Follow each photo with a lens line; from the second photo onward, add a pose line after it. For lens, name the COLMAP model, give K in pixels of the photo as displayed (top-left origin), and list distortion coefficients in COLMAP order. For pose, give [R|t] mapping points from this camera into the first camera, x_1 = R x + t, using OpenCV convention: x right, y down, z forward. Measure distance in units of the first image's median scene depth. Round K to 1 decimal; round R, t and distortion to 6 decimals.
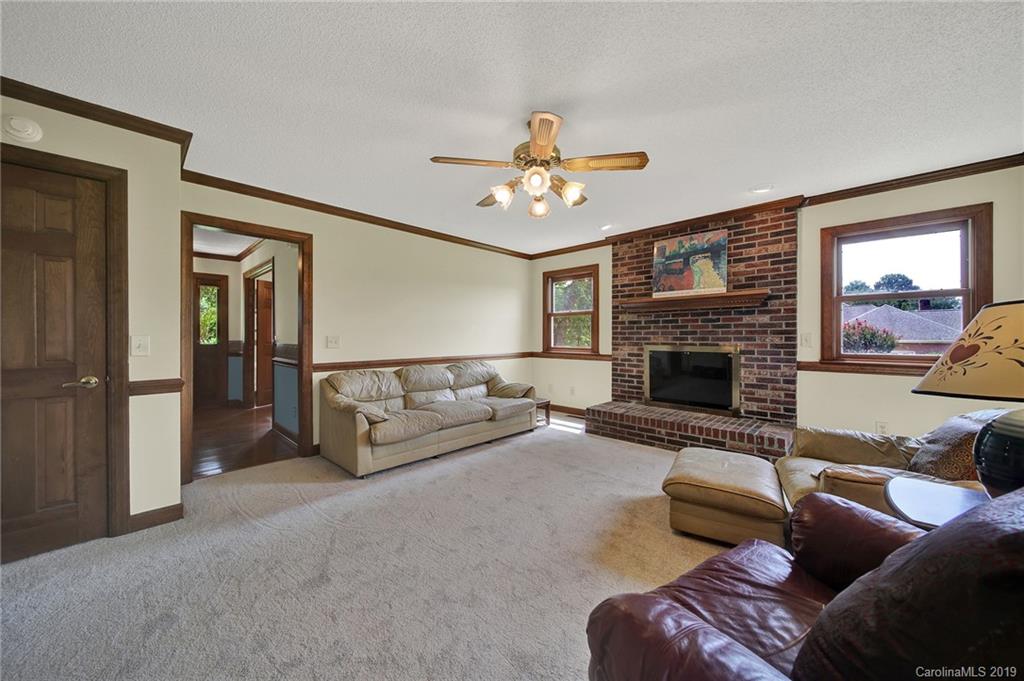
lens RADIAL K [[364.8, 0, 512.2], [0, 364.8, 338.0], [0, 0, 1]] dist [-0.001156, -0.000198]
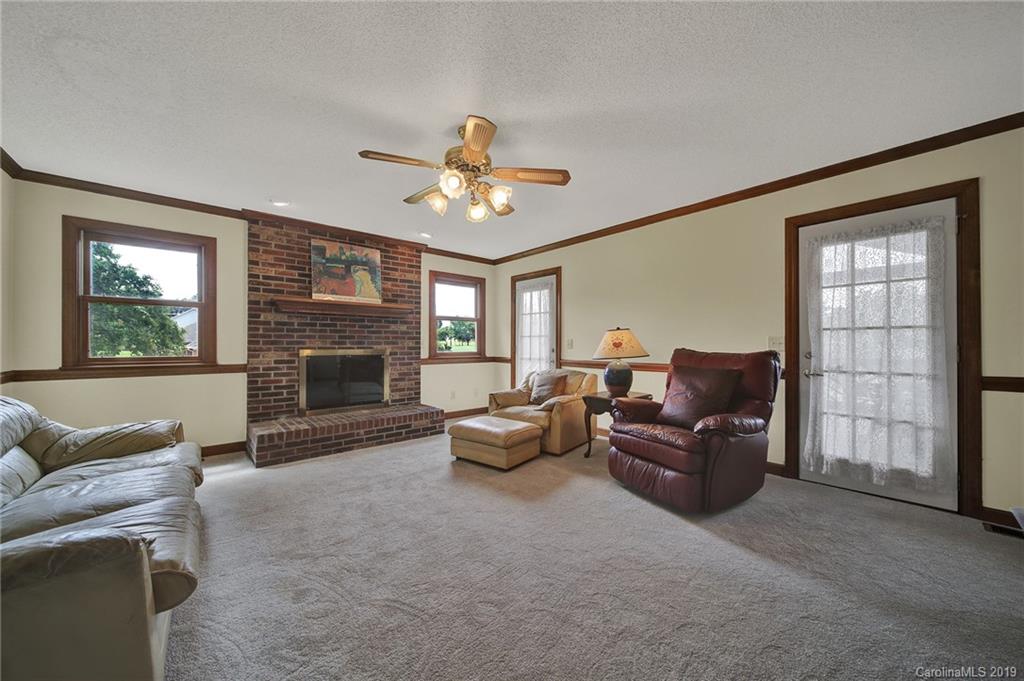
lens RADIAL K [[364.8, 0, 512.2], [0, 364.8, 338.0], [0, 0, 1]] dist [-0.001156, -0.000198]
pose [[0.084365, 0.026338, 0.996087, -0.545559], [0.011698, 0.999556, -0.027420, 0.024182], [-0.996366, 0.013966, 0.084020, 0.462938]]
